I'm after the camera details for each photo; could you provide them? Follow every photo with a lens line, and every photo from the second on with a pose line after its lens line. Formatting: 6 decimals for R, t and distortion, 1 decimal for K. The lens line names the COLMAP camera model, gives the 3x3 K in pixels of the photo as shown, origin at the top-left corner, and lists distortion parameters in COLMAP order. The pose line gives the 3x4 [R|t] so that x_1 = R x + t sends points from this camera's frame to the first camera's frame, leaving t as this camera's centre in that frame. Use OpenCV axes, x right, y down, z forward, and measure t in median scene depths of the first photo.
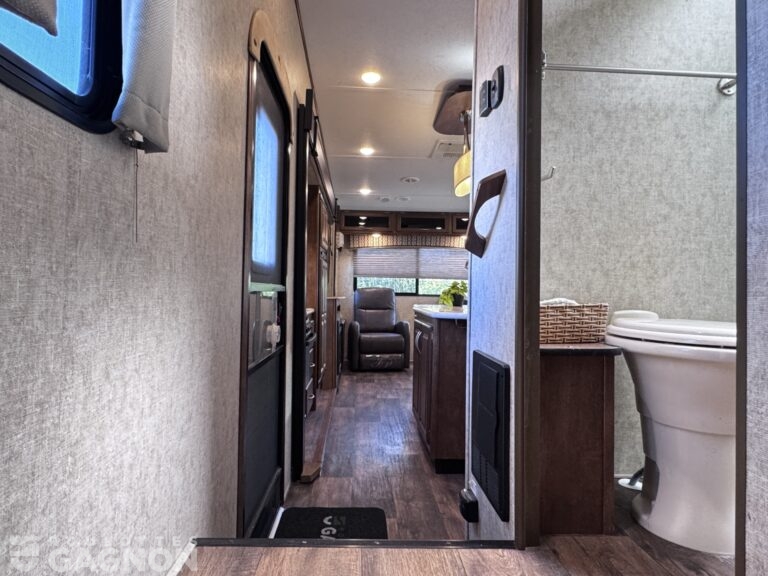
lens RADIAL K [[459.6, 0, 384.3], [0, 459.6, 283.2], [0, 0, 1]] dist [0.007185, -0.000694]
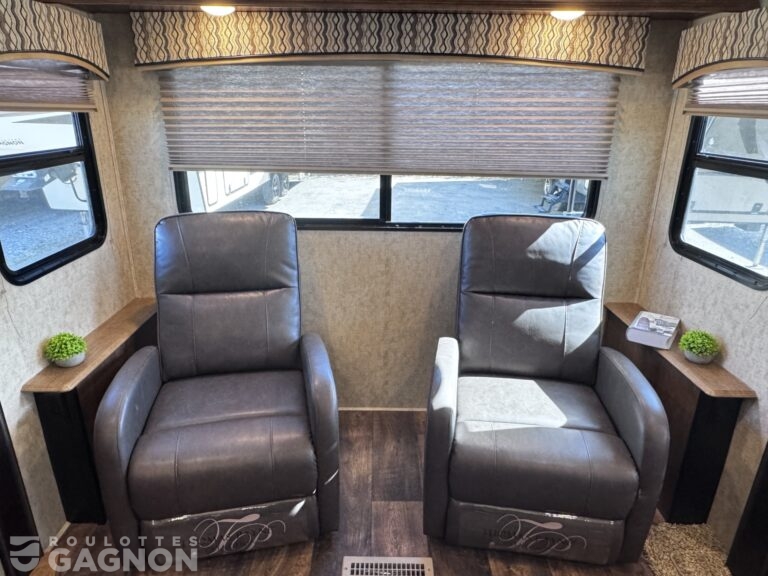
lens RADIAL K [[498.2, 0, 382.2], [0, 498.2, 292.1], [0, 0, 1]] dist [-0.017071, 0.002630]
pose [[0.998873, 0.012927, -0.045668, 0.088866], [0.004172, 0.934553, 0.355801, -0.055442], [0.047278, -0.355590, 0.933445, 0.695885]]
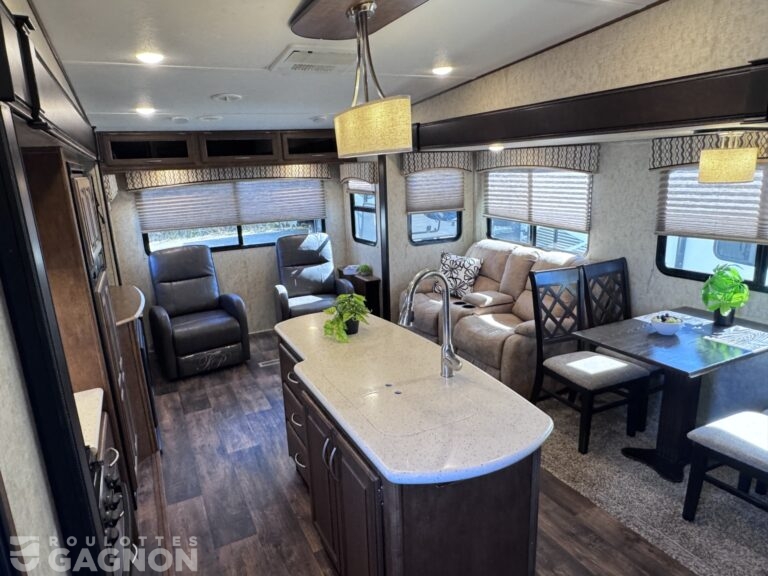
lens RADIAL K [[492.6, 0, 379.1], [0, 492.6, 293.2], [0, 0, 1]] dist [-0.008760, -0.001204]
pose [[0.917058, -0.151316, 0.368927, -0.028235], [0.052544, 0.962991, 0.264363, -0.103075], [-0.395276, -0.223051, 0.891070, 0.214874]]
